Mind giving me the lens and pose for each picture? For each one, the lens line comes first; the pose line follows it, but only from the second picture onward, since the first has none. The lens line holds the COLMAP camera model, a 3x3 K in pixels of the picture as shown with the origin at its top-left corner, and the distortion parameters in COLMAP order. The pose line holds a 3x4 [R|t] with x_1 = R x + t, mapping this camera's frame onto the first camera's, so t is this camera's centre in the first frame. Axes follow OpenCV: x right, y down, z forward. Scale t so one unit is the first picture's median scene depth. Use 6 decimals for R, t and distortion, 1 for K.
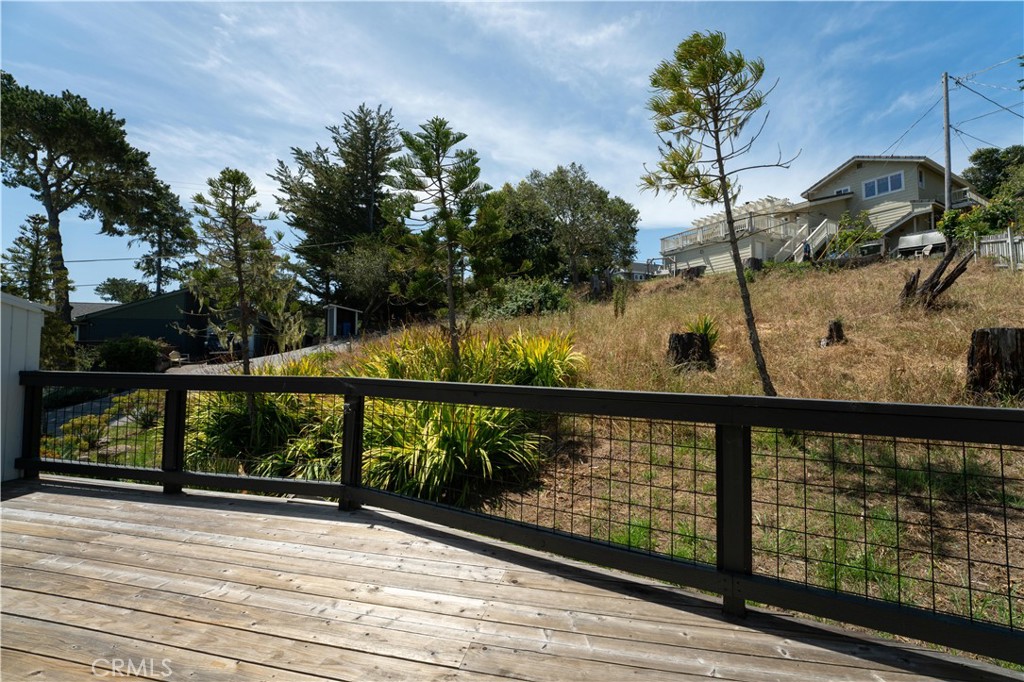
lens RADIAL K [[409.7, 0, 525.5], [0, 409.7, 333.2], [0, 0, 1]] dist [-0.028250, 0.000203]
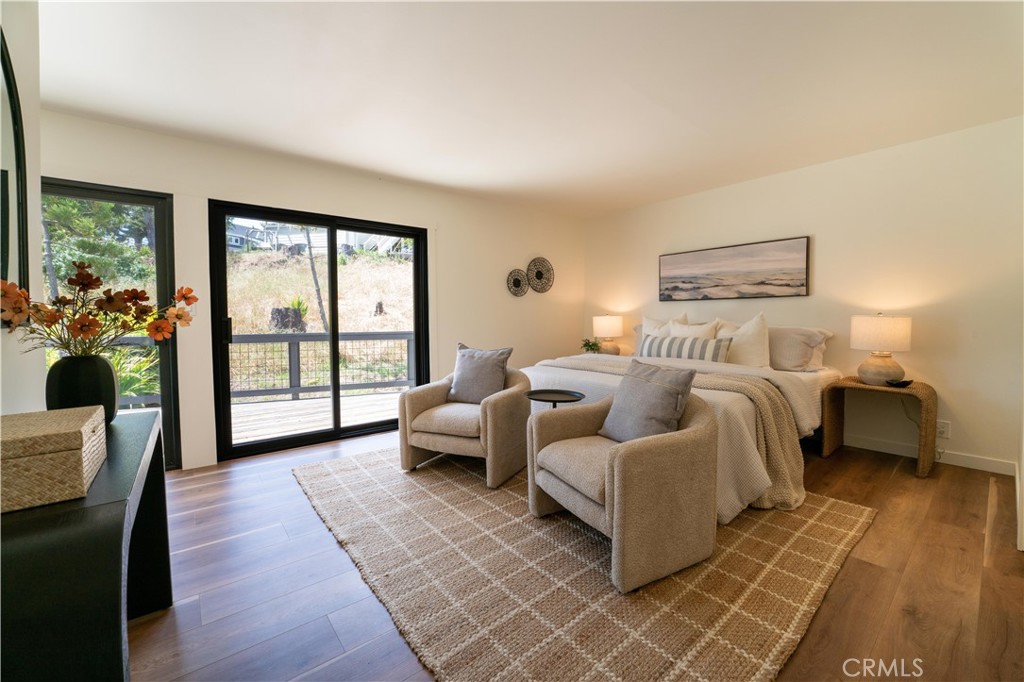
lens RADIAL K [[409.7, 0, 525.5], [0, 409.7, 333.2], [0, 0, 1]] dist [-0.028250, 0.000203]
pose [[0.623854, -0.039975, 0.780518, -0.136350], [-0.016501, 0.997795, 0.064292, -0.012195], [-0.781367, -0.052988, 0.621819, -0.391349]]
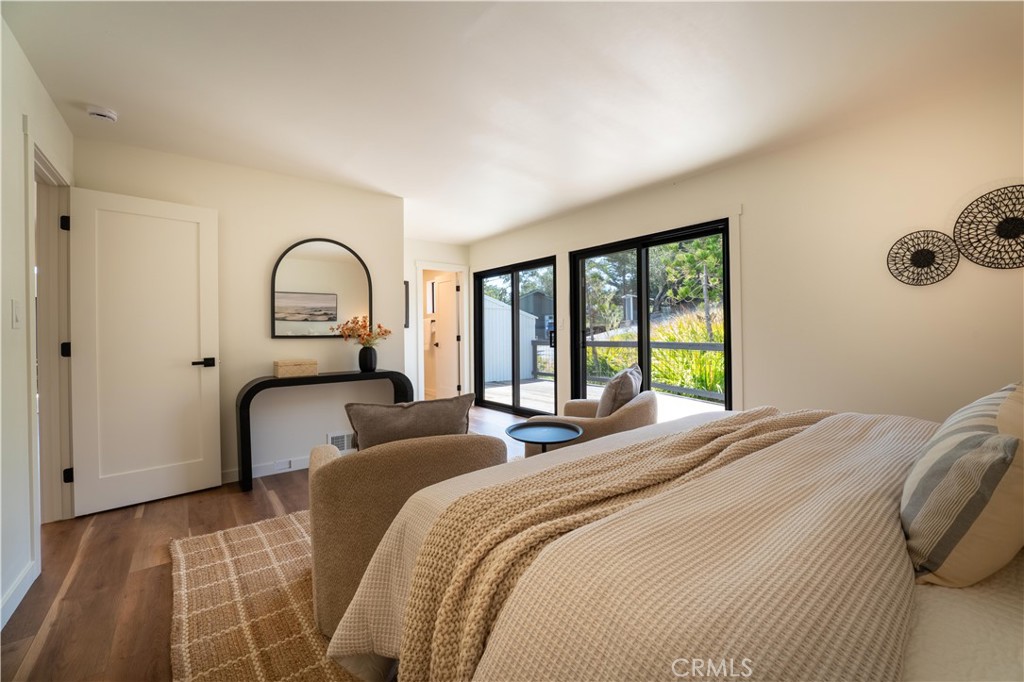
lens RADIAL K [[409.7, 0, 525.5], [0, 409.7, 333.2], [0, 0, 1]] dist [-0.028250, 0.000203]
pose [[0.771730, -0.013419, -0.635808, 0.171843], [0.041142, 0.998736, 0.028859, -0.012774], [0.634618, -0.048429, 0.771307, -0.406768]]
